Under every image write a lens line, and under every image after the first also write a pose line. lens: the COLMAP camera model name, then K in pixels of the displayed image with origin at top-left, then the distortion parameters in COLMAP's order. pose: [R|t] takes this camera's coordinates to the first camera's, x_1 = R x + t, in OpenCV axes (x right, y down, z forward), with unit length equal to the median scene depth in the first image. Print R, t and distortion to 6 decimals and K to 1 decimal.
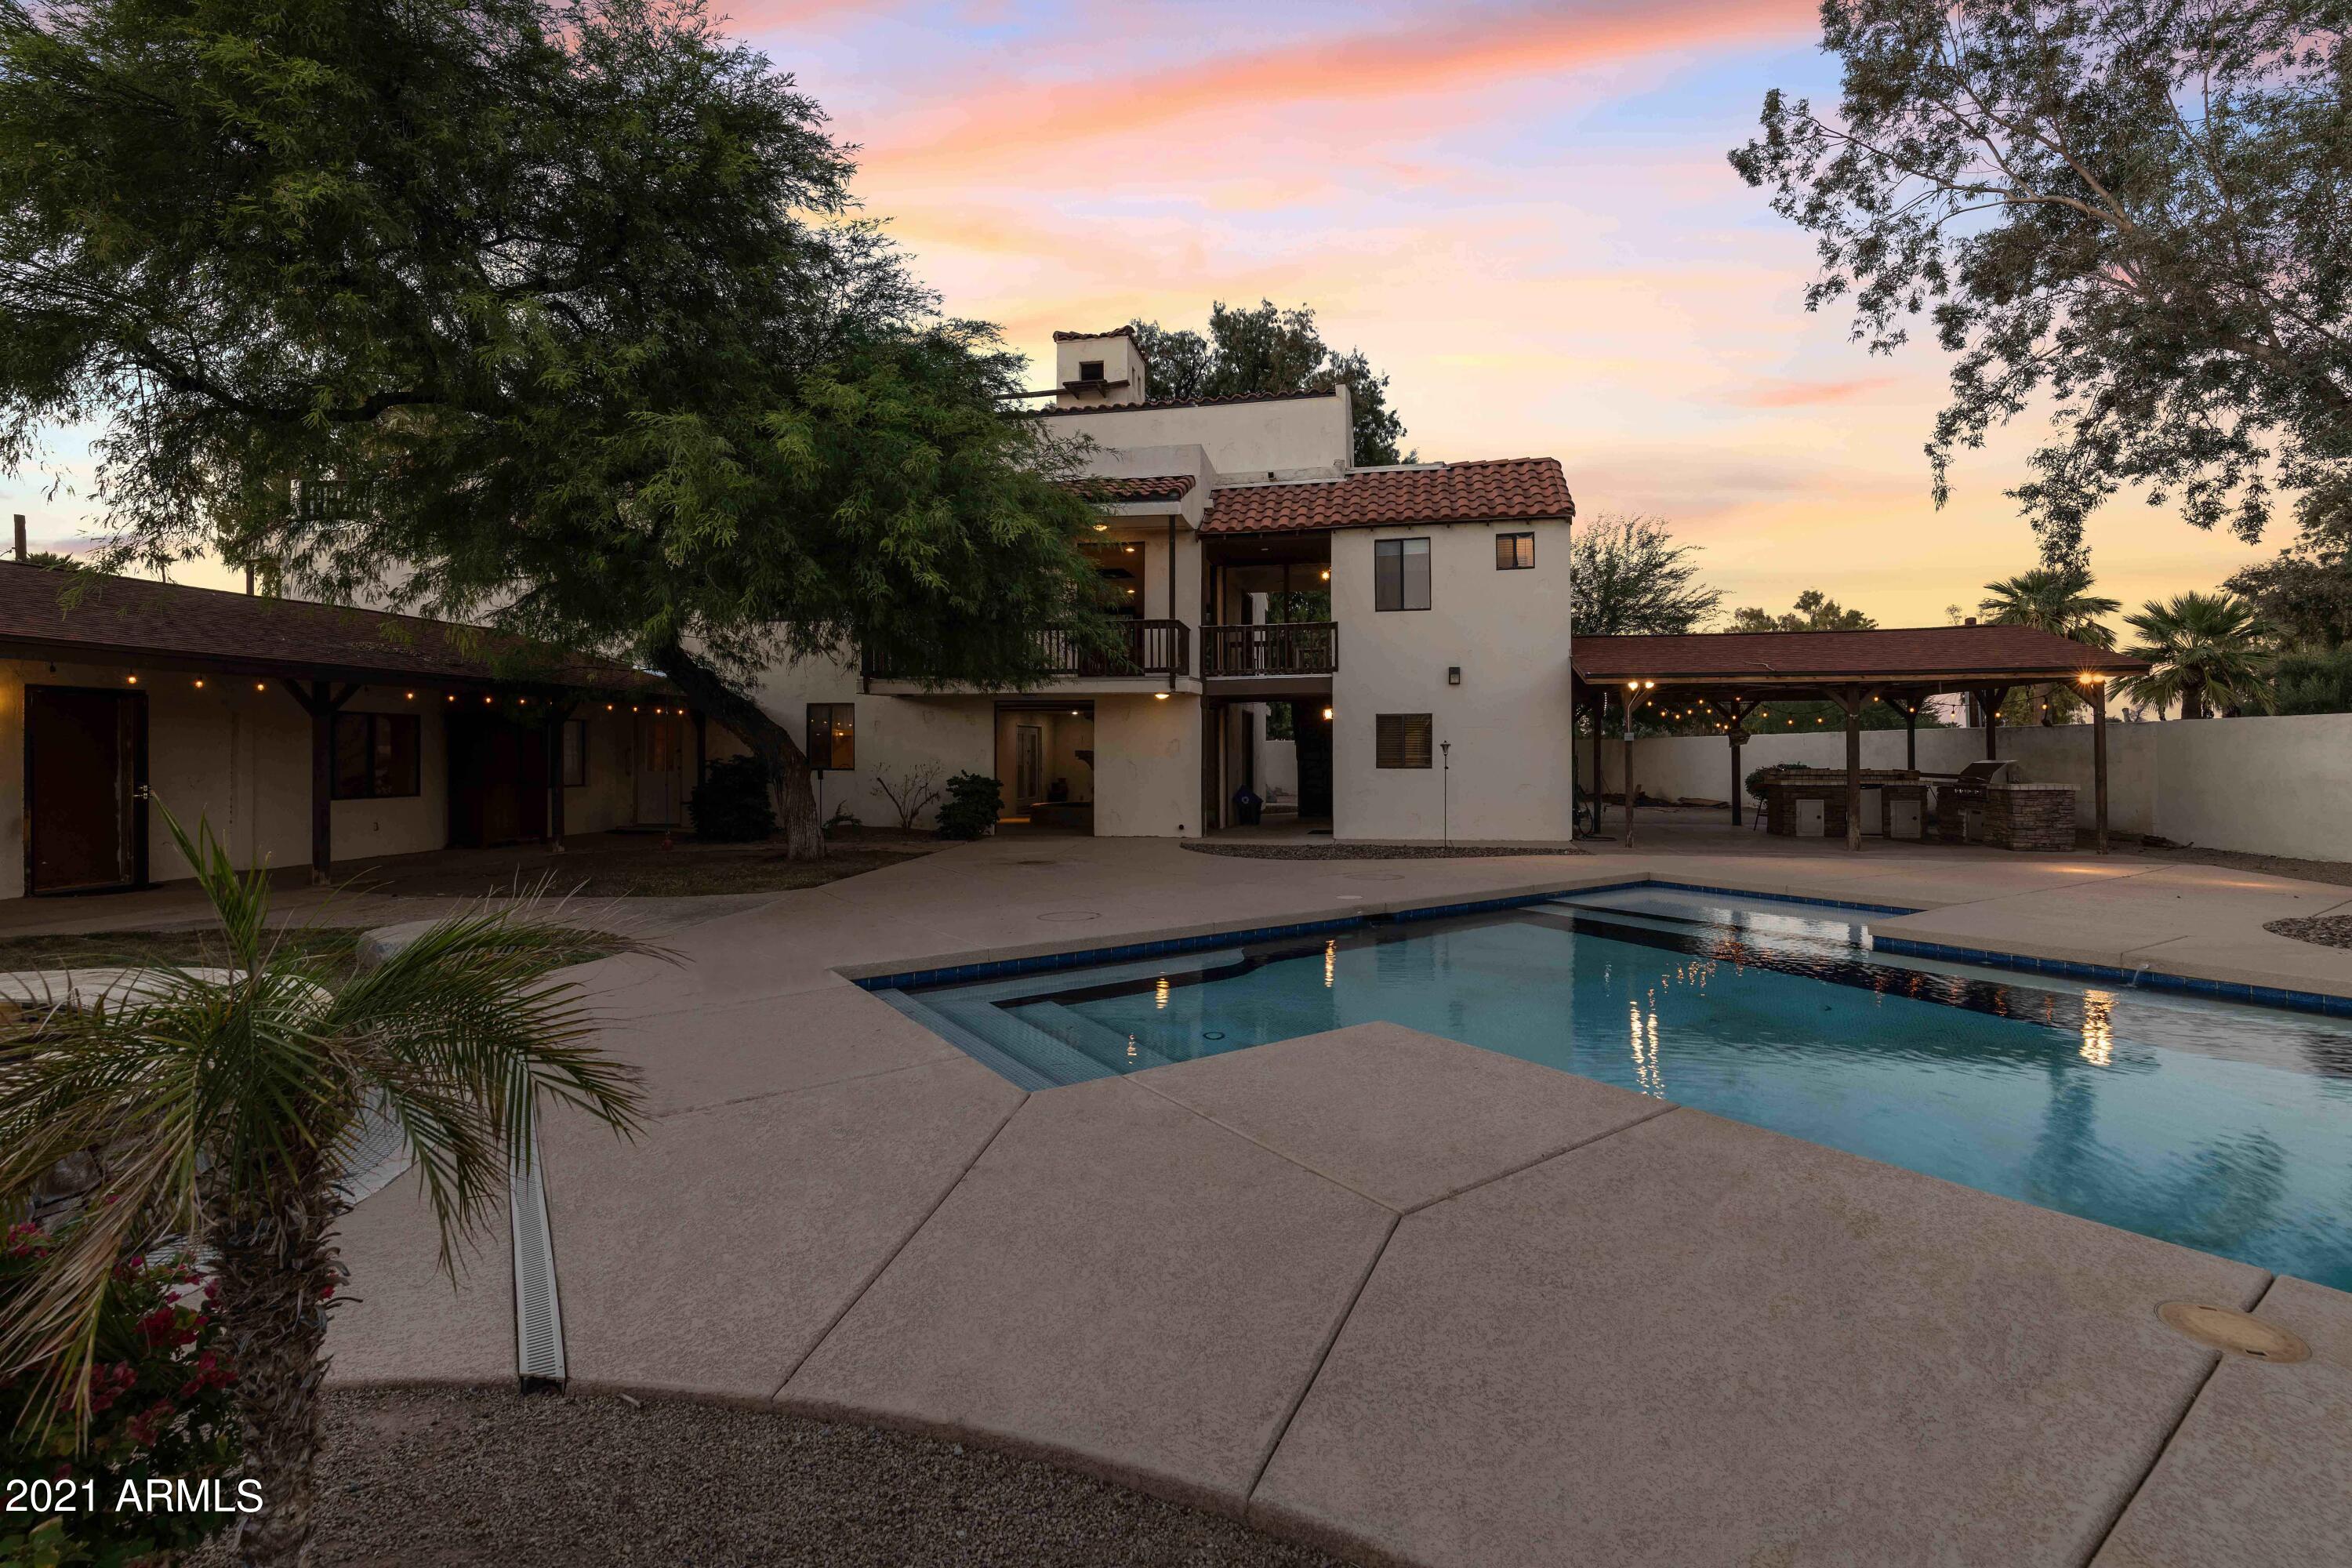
lens RADIAL K [[1030.1, 0, 1216.2], [0, 1030.1, 750.8], [0, 0, 1]] dist [-0.003683, -0.000465]
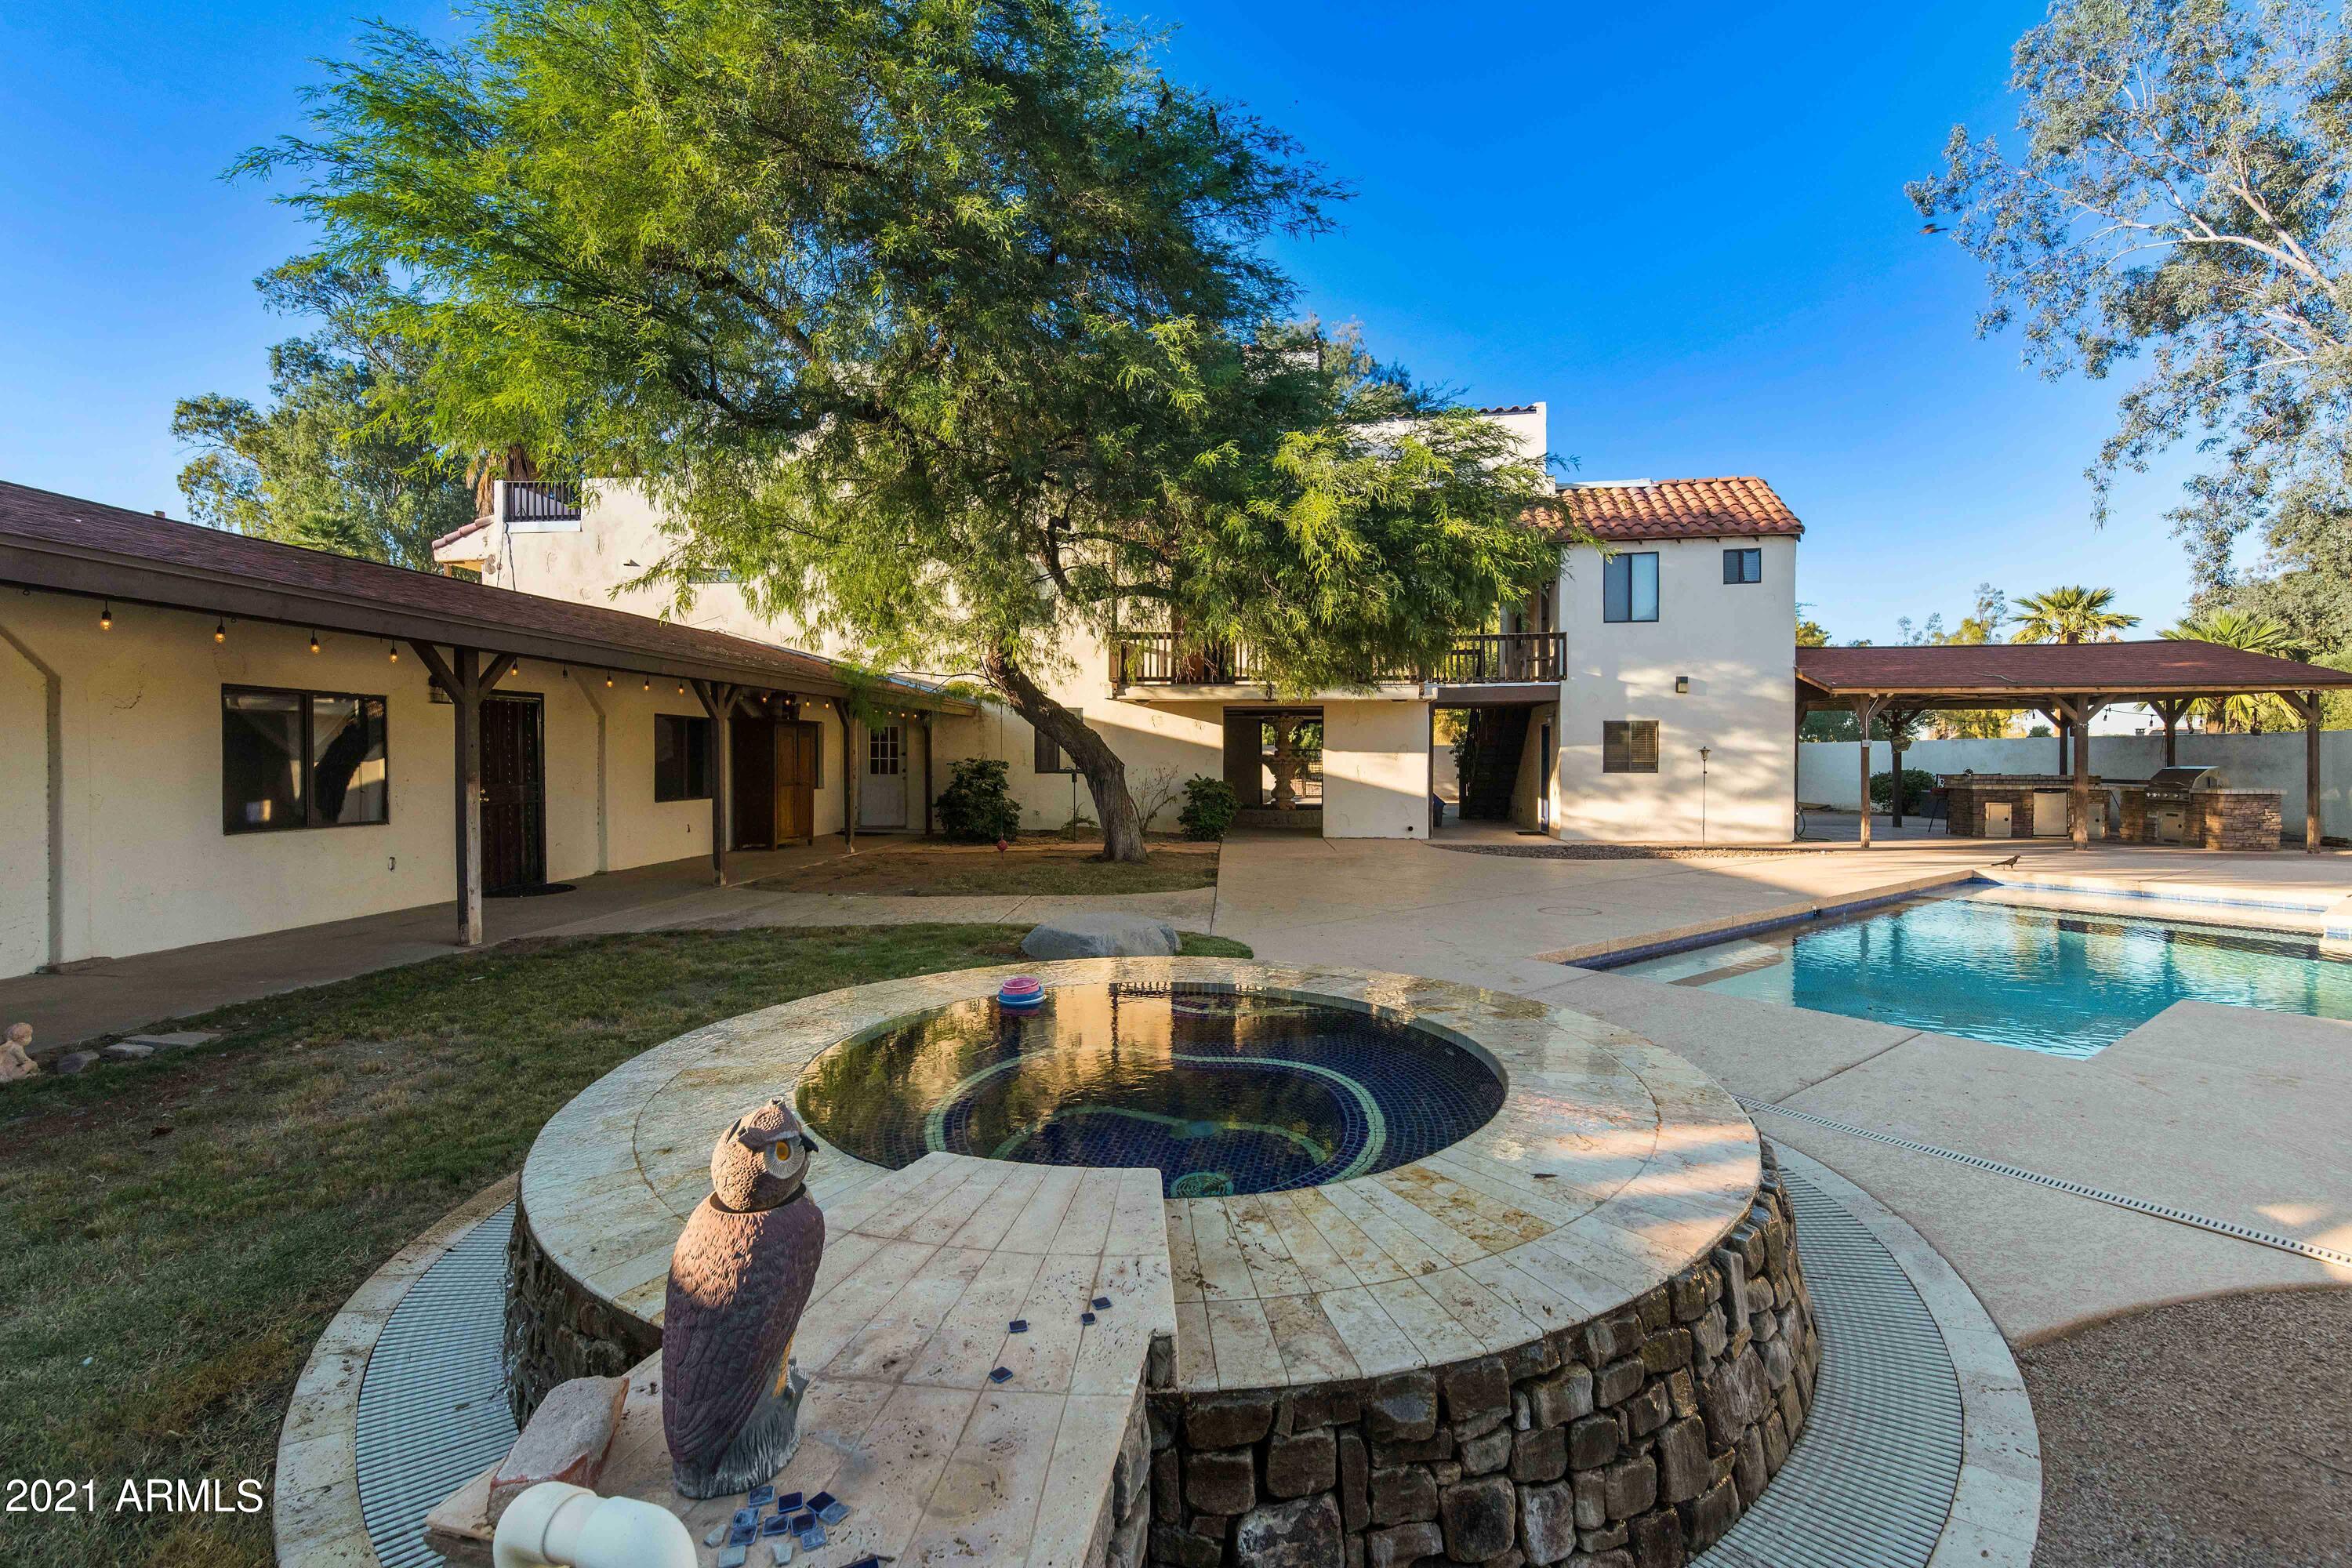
lens RADIAL K [[1030.1, 0, 1153.7], [0, 1030.1, 765.8], [0, 0, 1]] dist [-0.003683, -0.000465]
pose [[0.999147, 0.002554, 0.041219, -0.333721], [-0.002902, 0.999961, 0.008371, 0.002404], [-0.041196, -0.008483, 0.999115, -0.022059]]
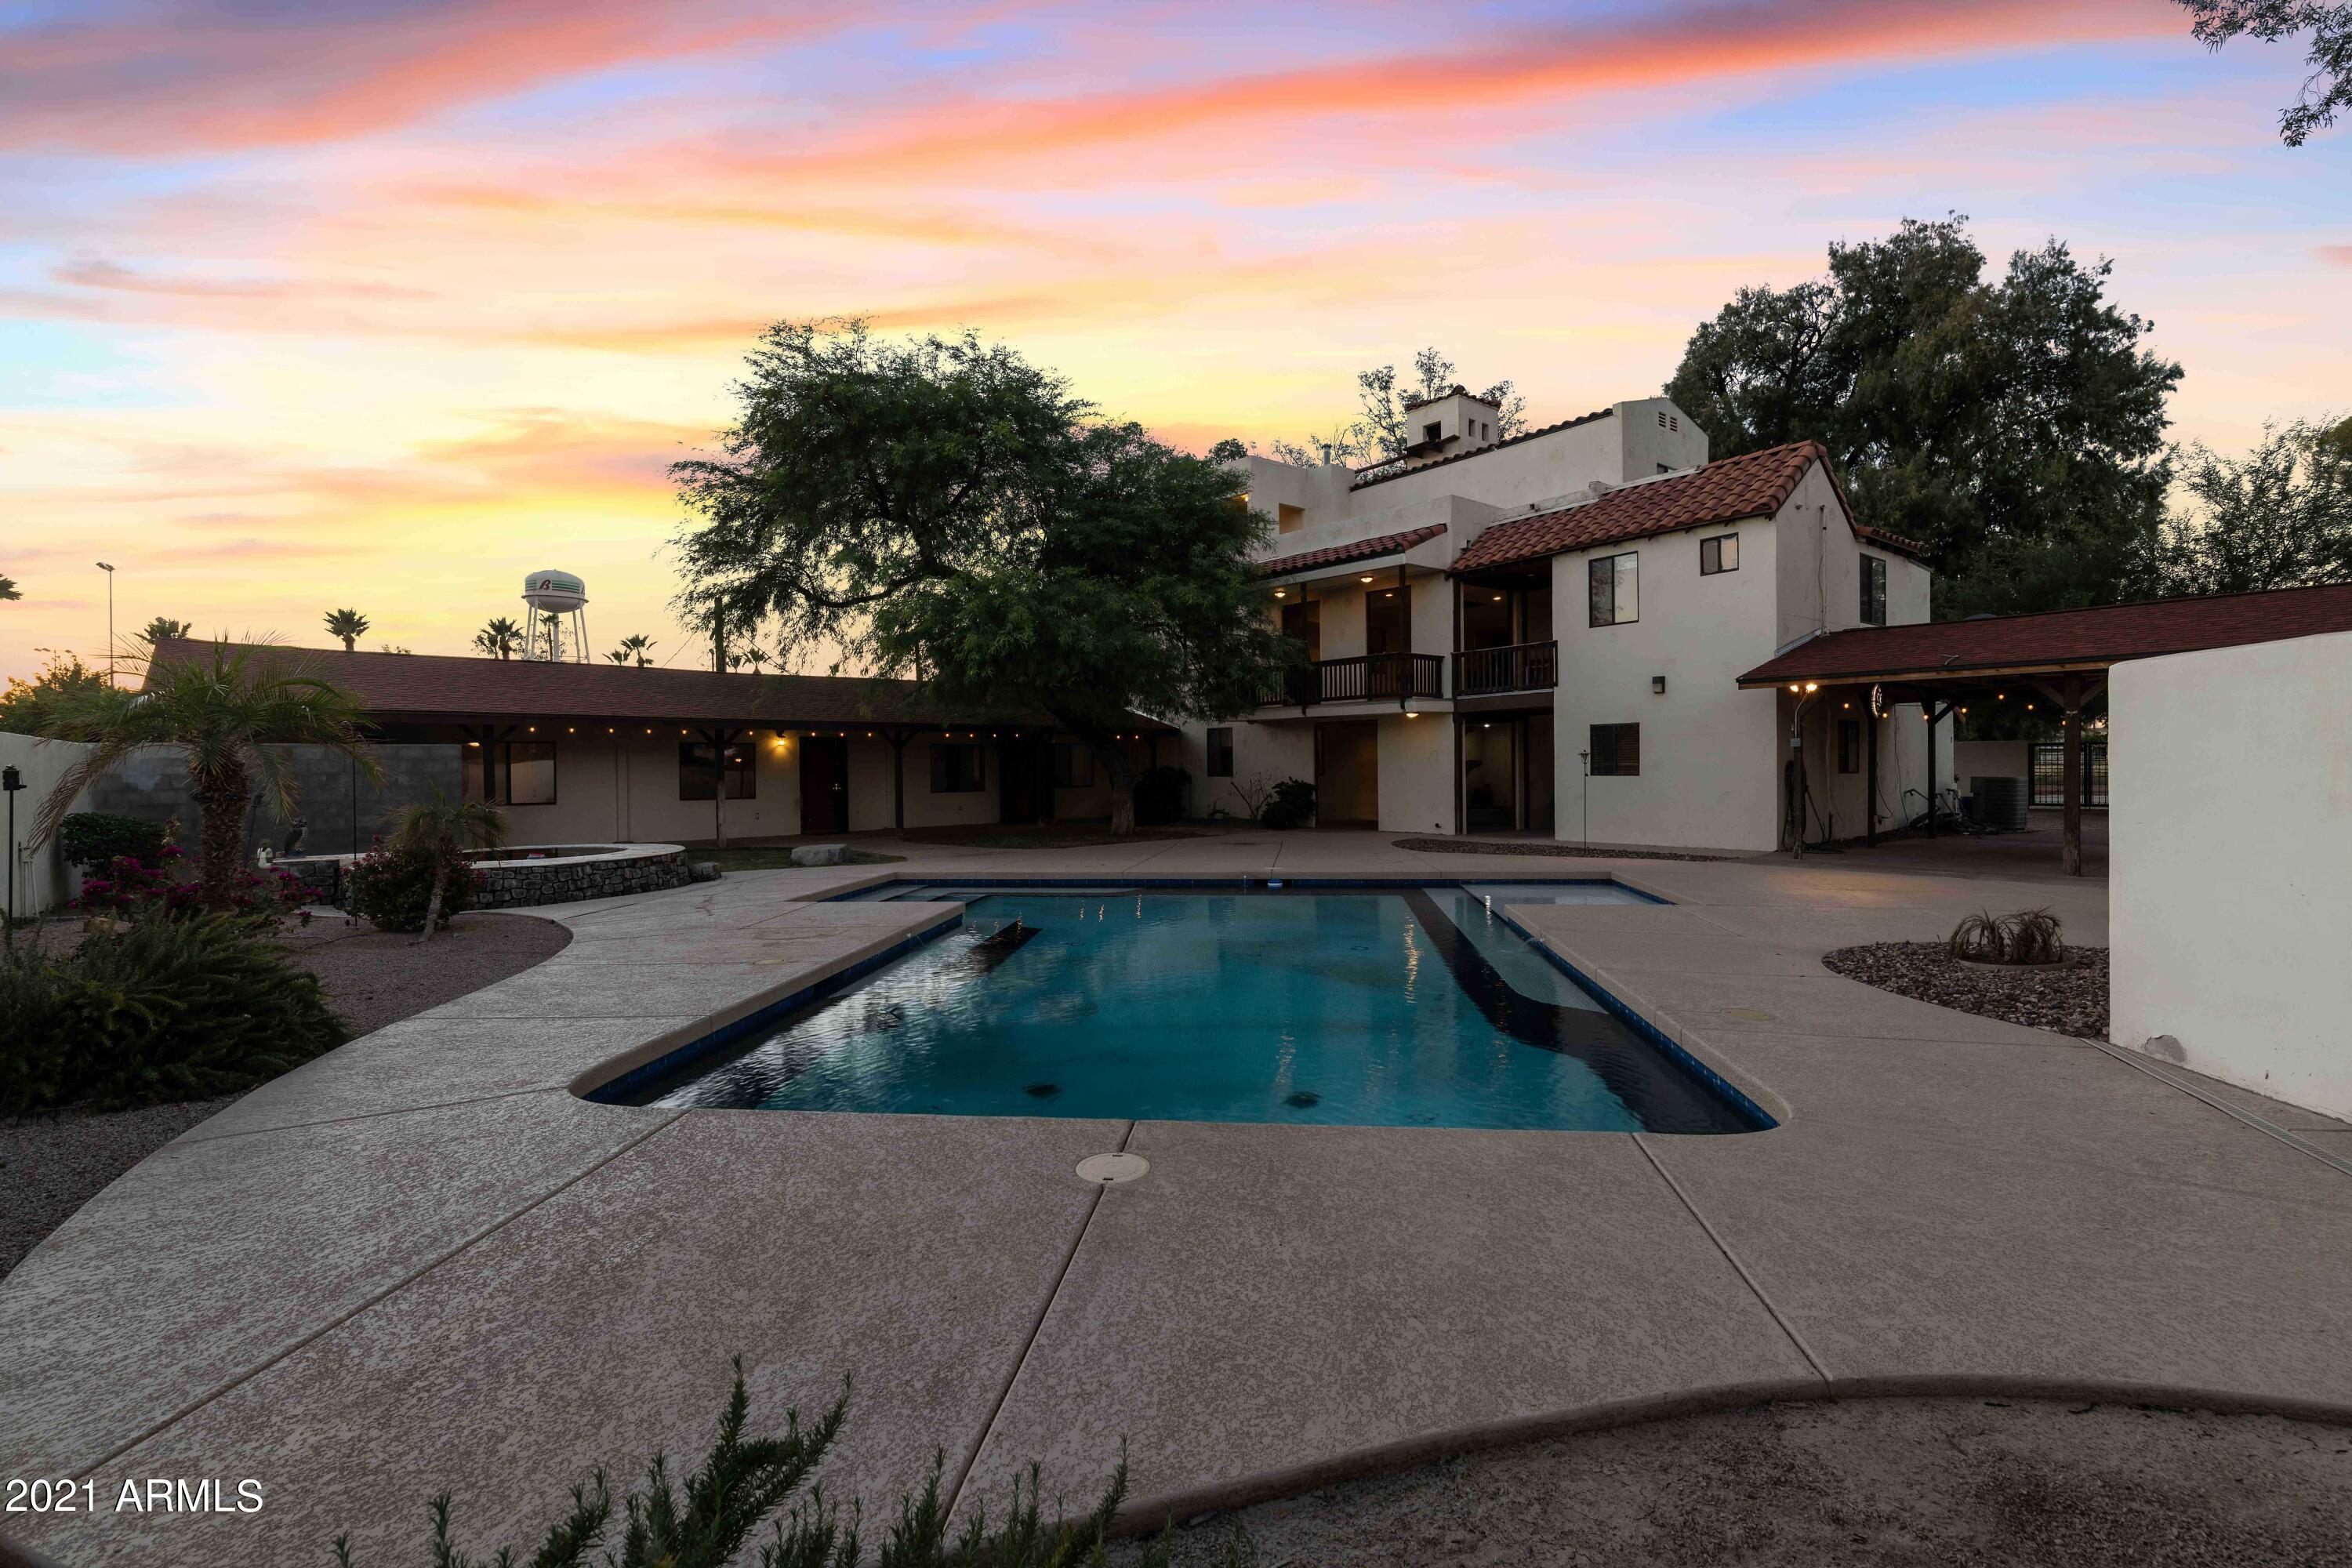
lens RADIAL K [[1030.1, 0, 1207.8], [0, 1030.1, 781.3], [0, 0, 1]] dist [-0.003683, -0.000465]
pose [[0.764210, 0.003794, -0.644957, 0.523455], [0.010869, 0.999765, 0.018759, -0.001565], [0.644876, -0.021346, 0.763989, -0.063883]]
